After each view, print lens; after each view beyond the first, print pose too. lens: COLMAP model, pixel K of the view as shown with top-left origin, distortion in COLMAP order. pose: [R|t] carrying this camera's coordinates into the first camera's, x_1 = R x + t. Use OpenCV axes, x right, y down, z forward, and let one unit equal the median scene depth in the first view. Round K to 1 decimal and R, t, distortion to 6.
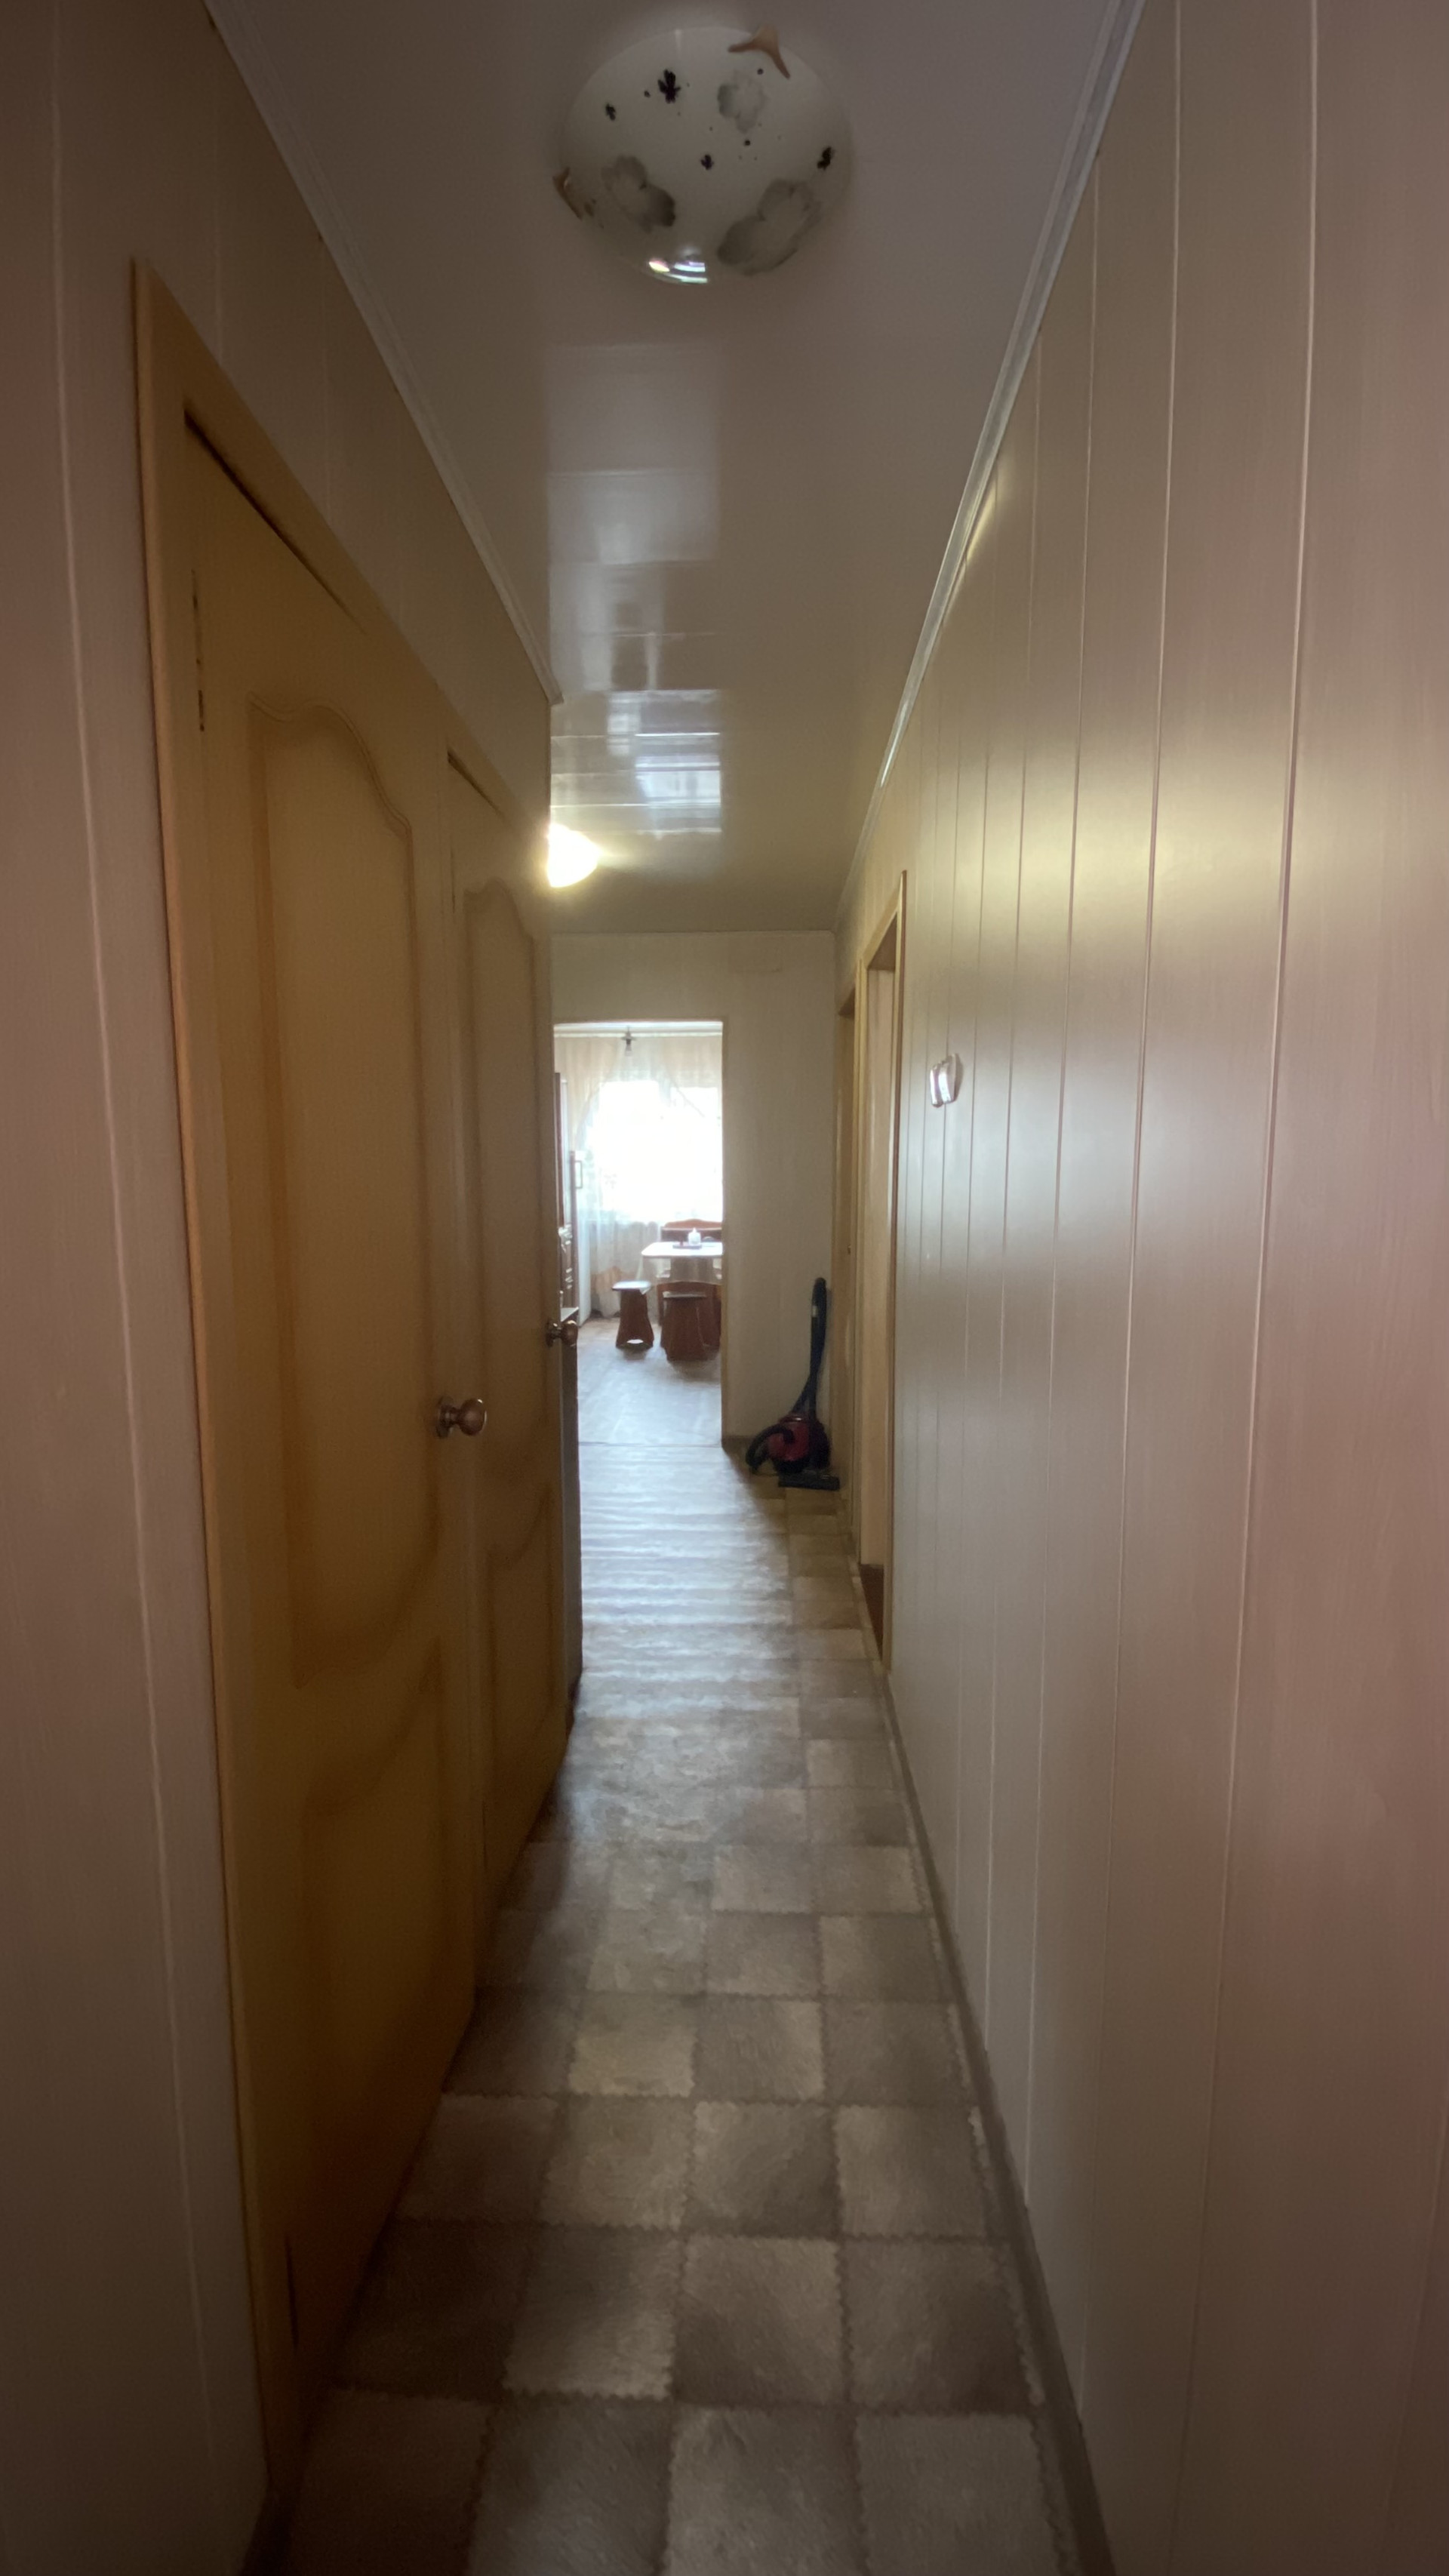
lens RADIAL K [[1062.4, 0, 718.0], [0, 1062.4, 1286.5], [0, 0, 1]] dist [0.004283, -0.000147]
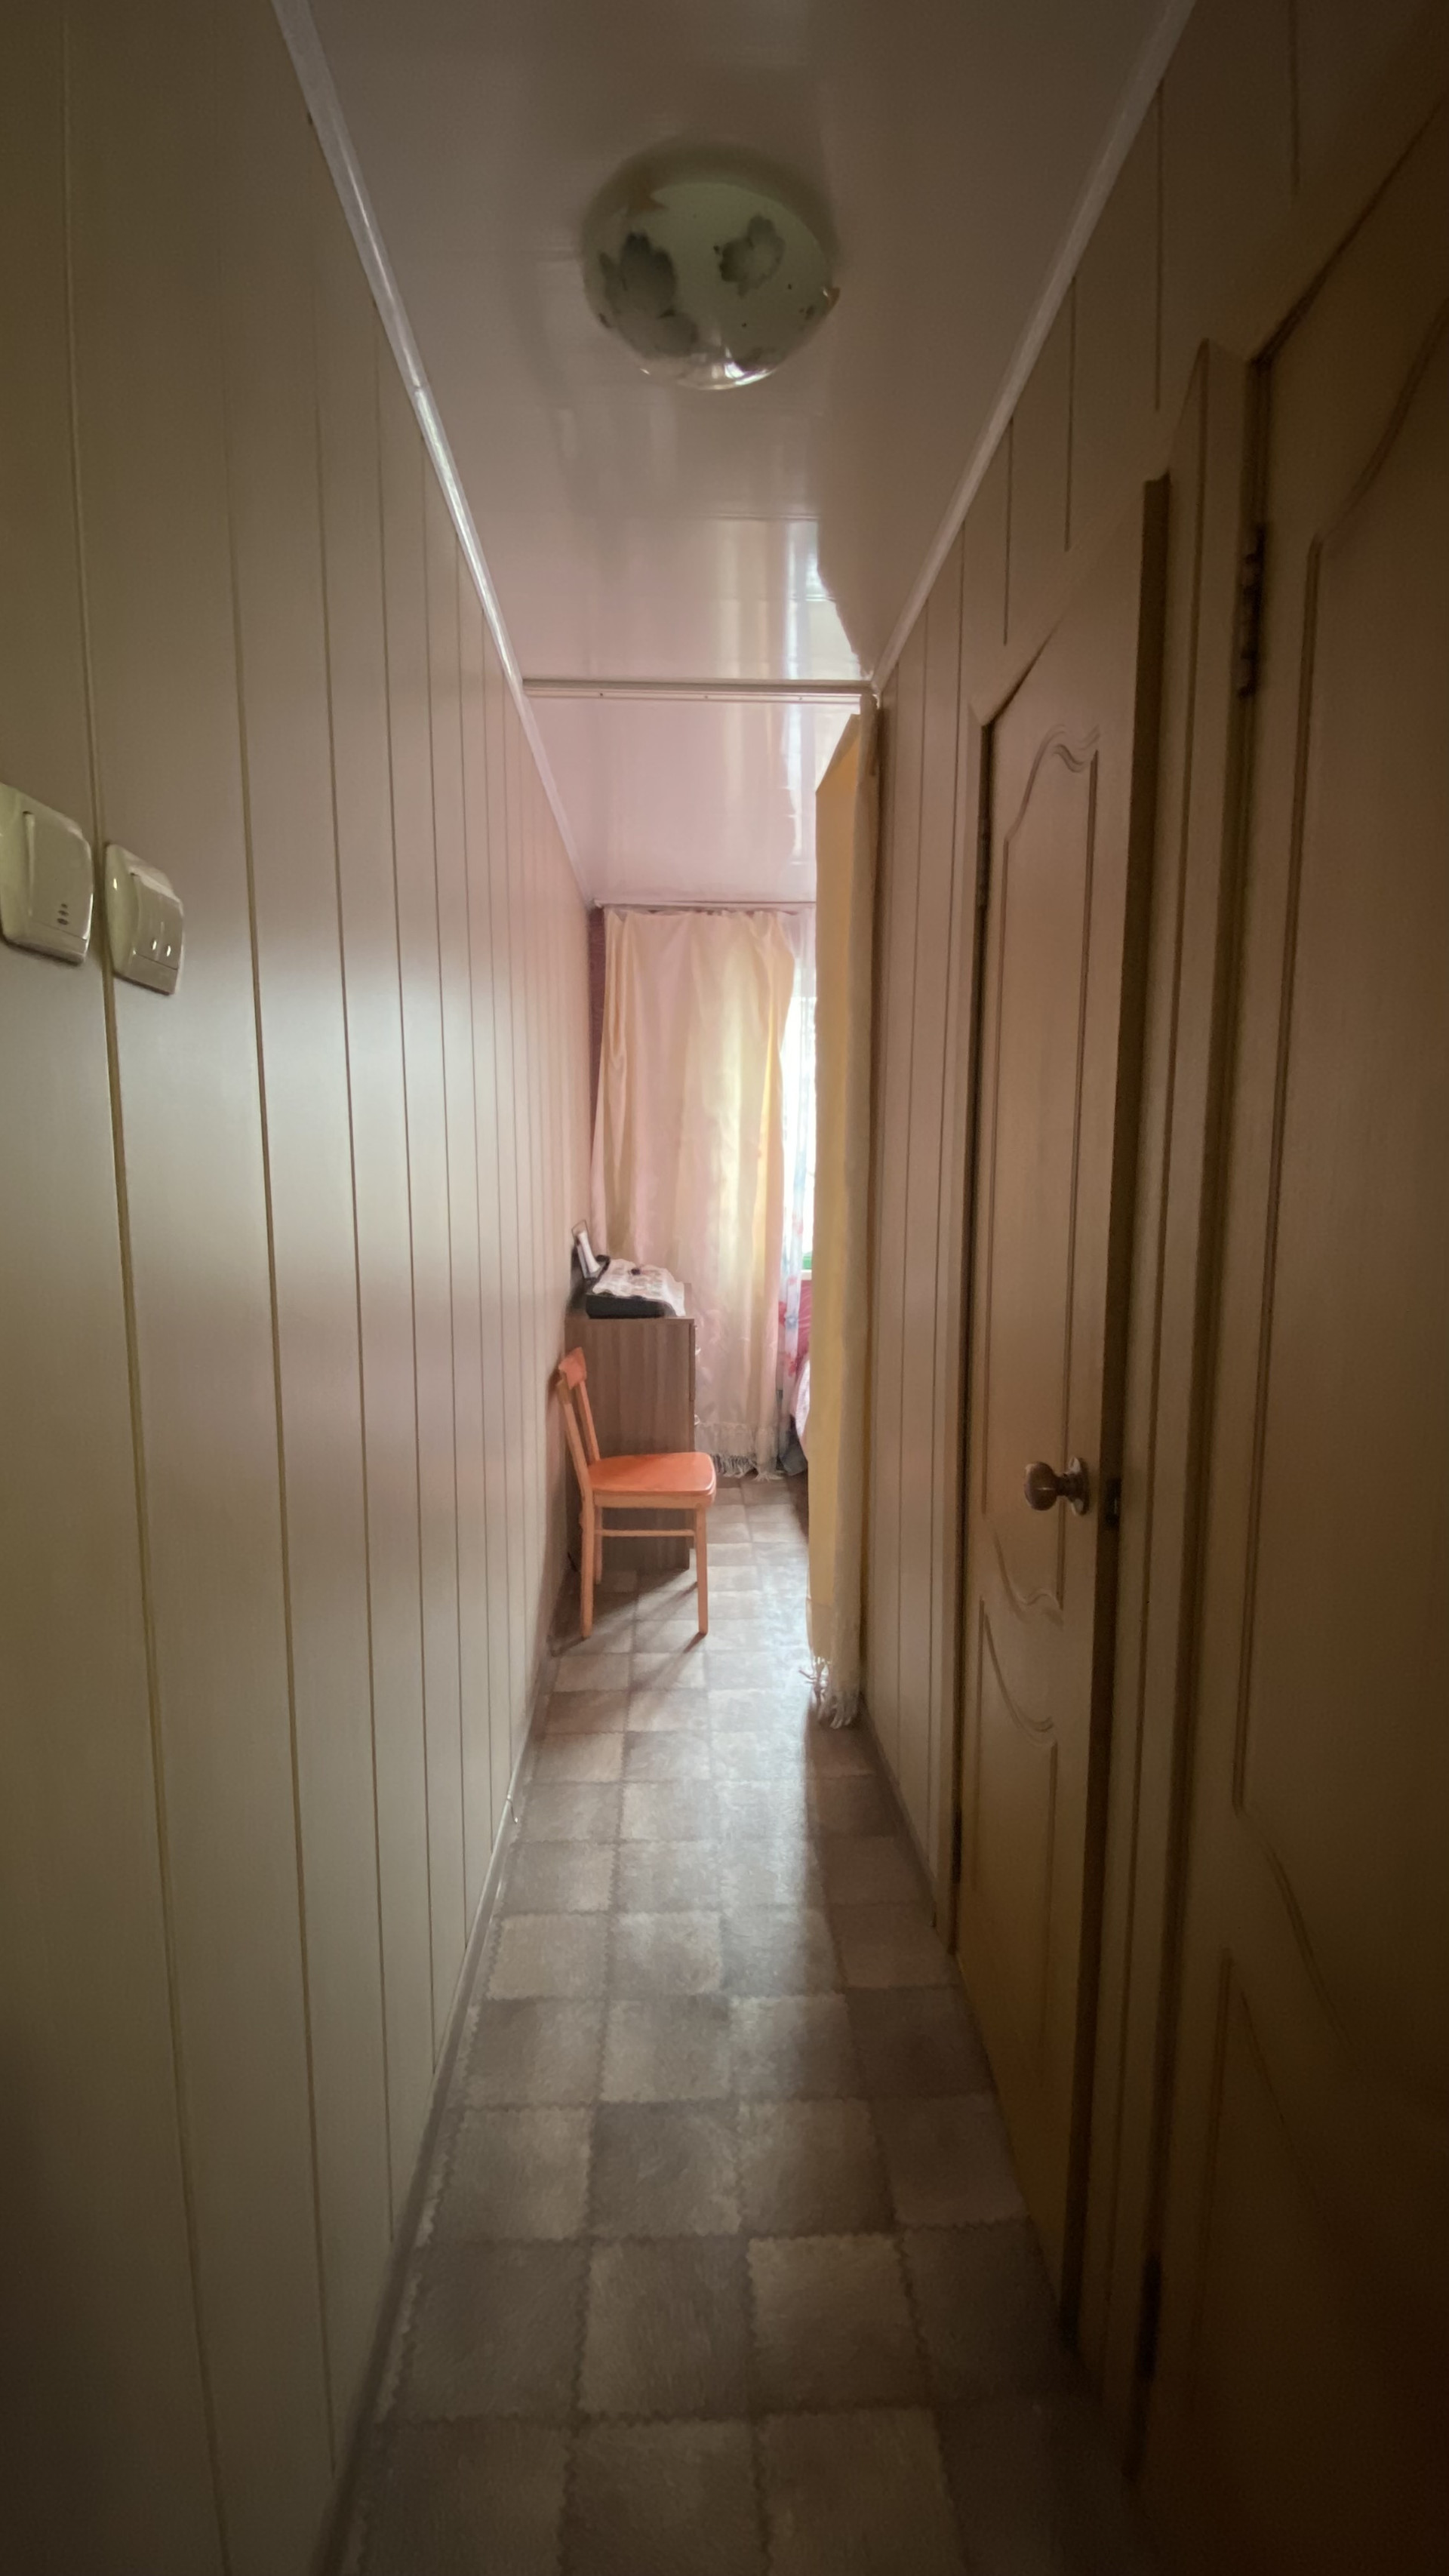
lens RADIAL K [[1062.4, 0, 719.5], [0, 1062.4, 1279.9], [0, 0, 1]] dist [0.004283, -0.000147]
pose [[-0.996257, 0.006206, -0.086213, 0.068931], [-0.015088, 0.969619, 0.244153, -0.208302], [0.085109, 0.244540, -0.965897, 1.684290]]
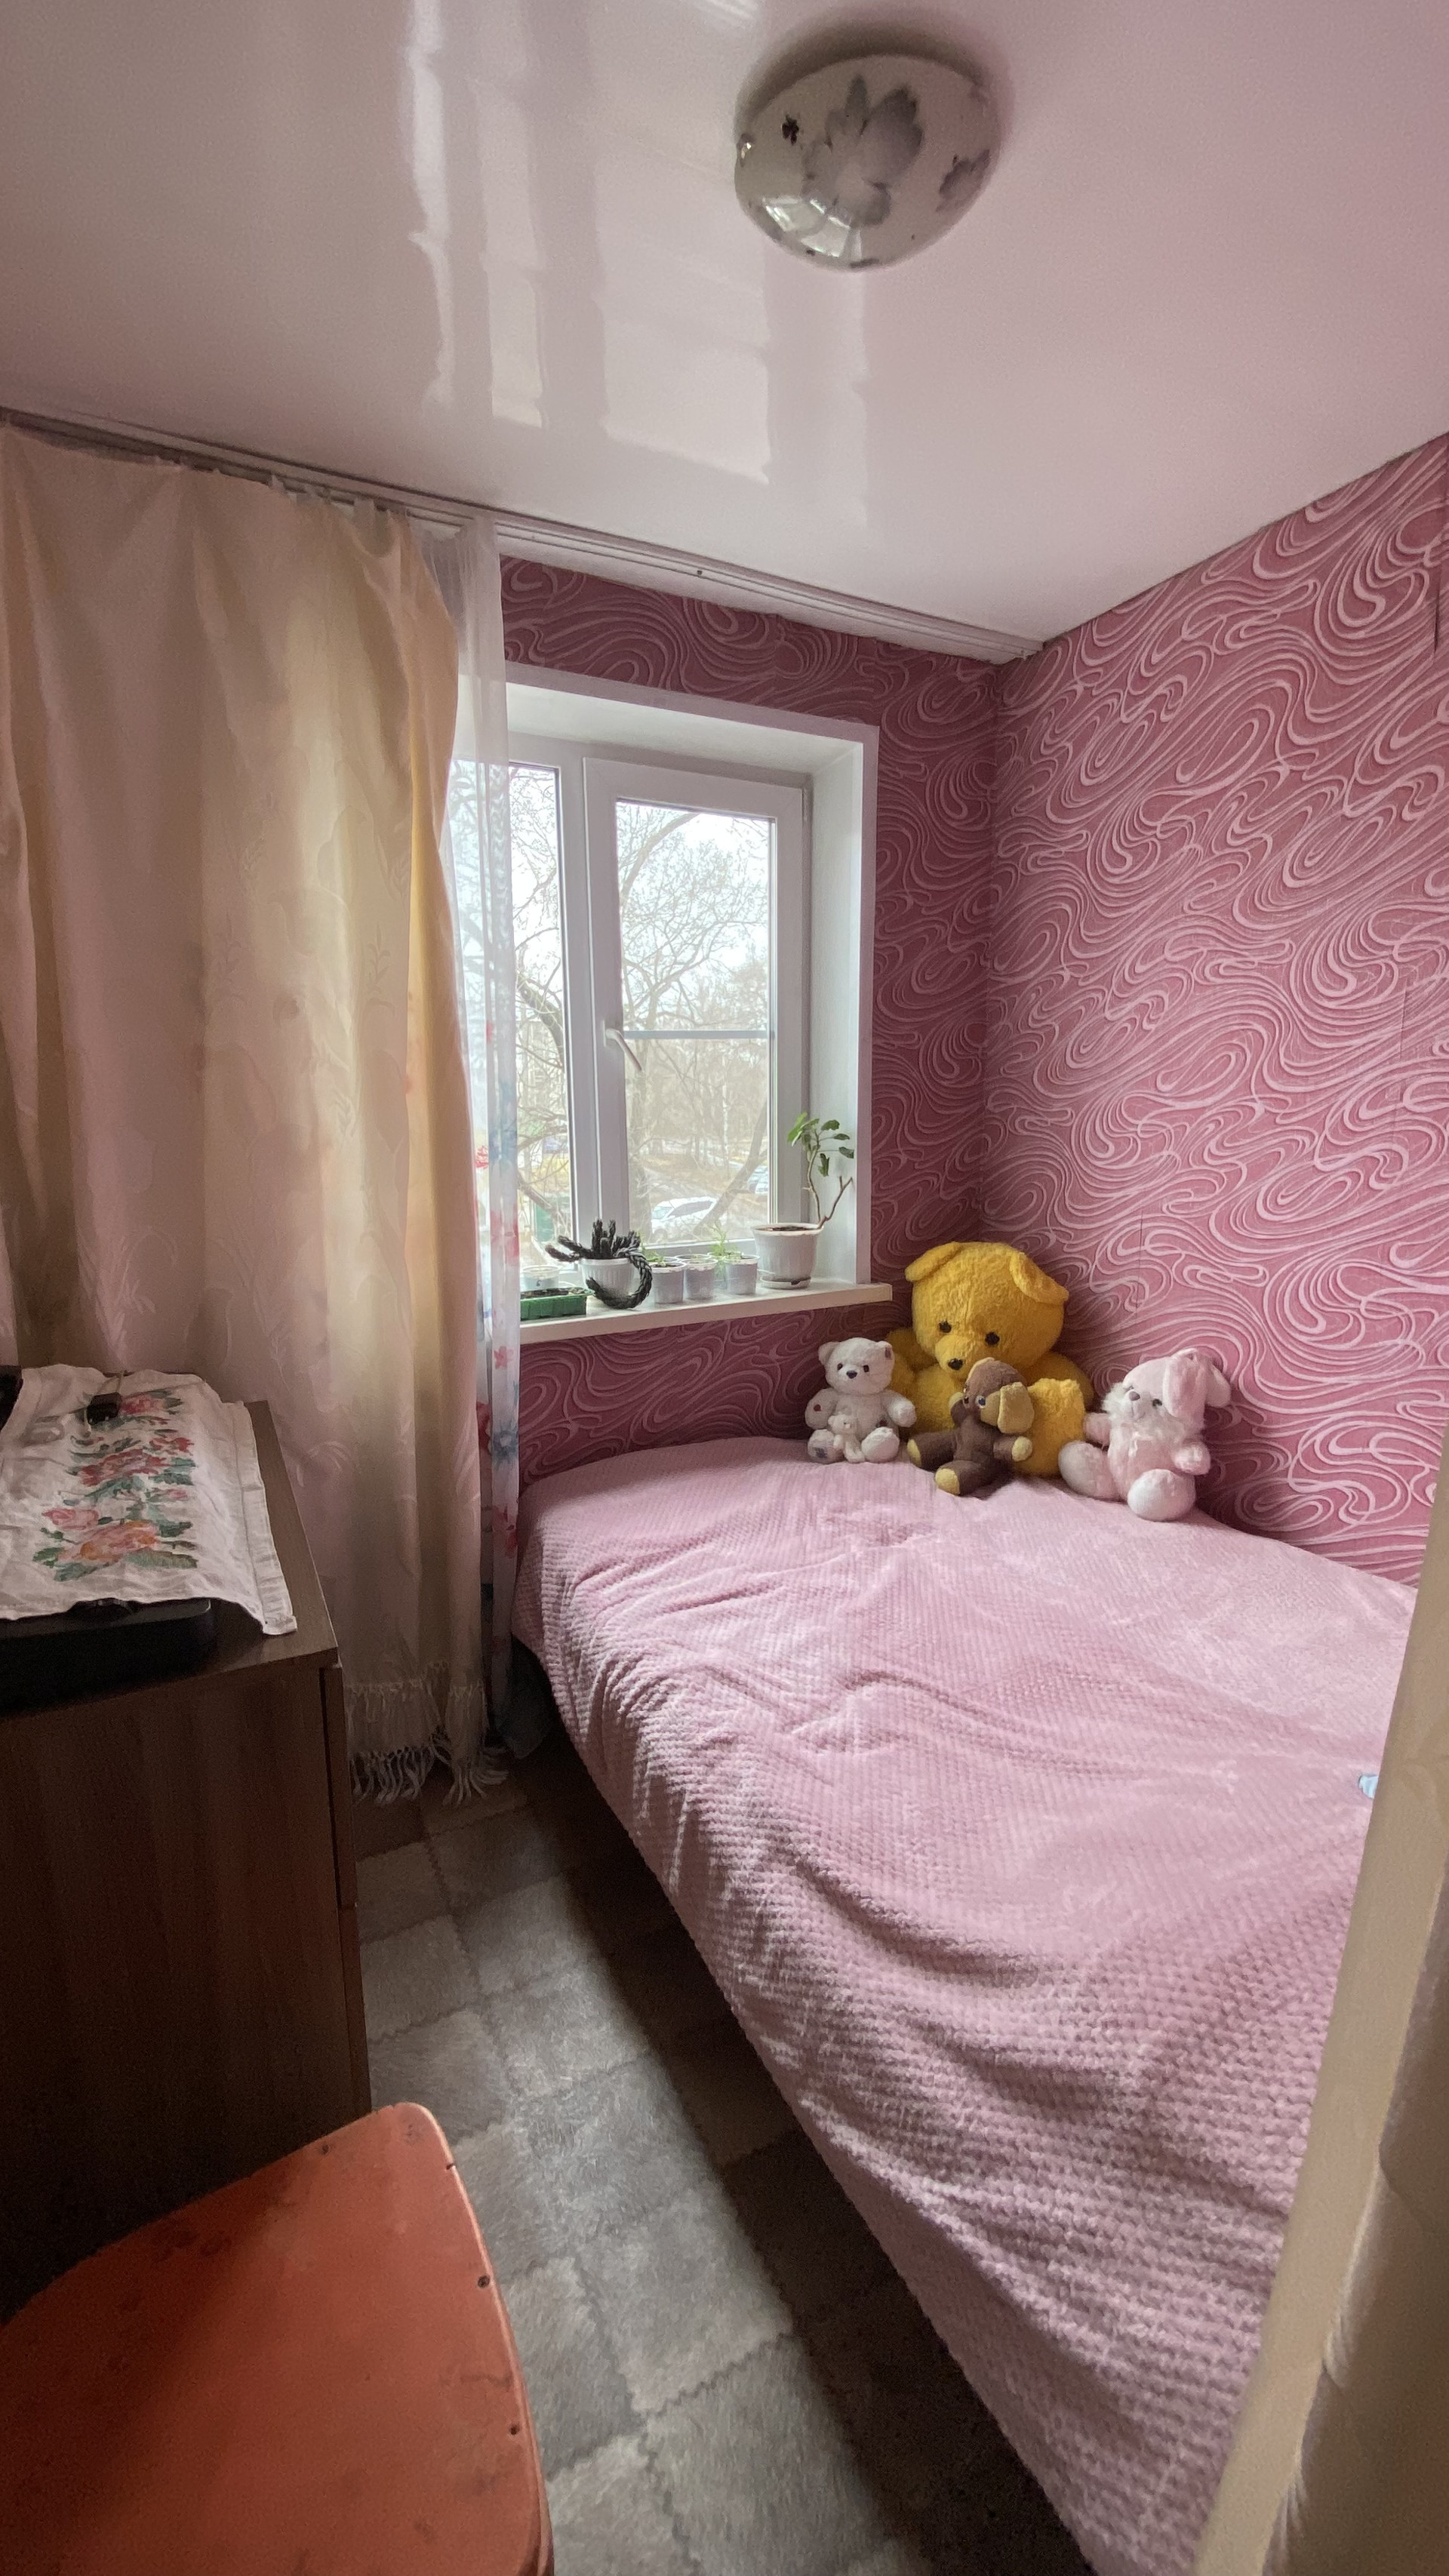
lens RADIAL K [[1062.4, 0, 721.5], [0, 1062.4, 1236.3], [0, 0, 1]] dist [0.004283, -0.000147]
pose [[-0.868607, 0.086362, -0.487918, 0.052138], [-0.044860, 0.966944, 0.251012, -0.135361], [0.493467, 0.239919, -0.836020, 1.157149]]
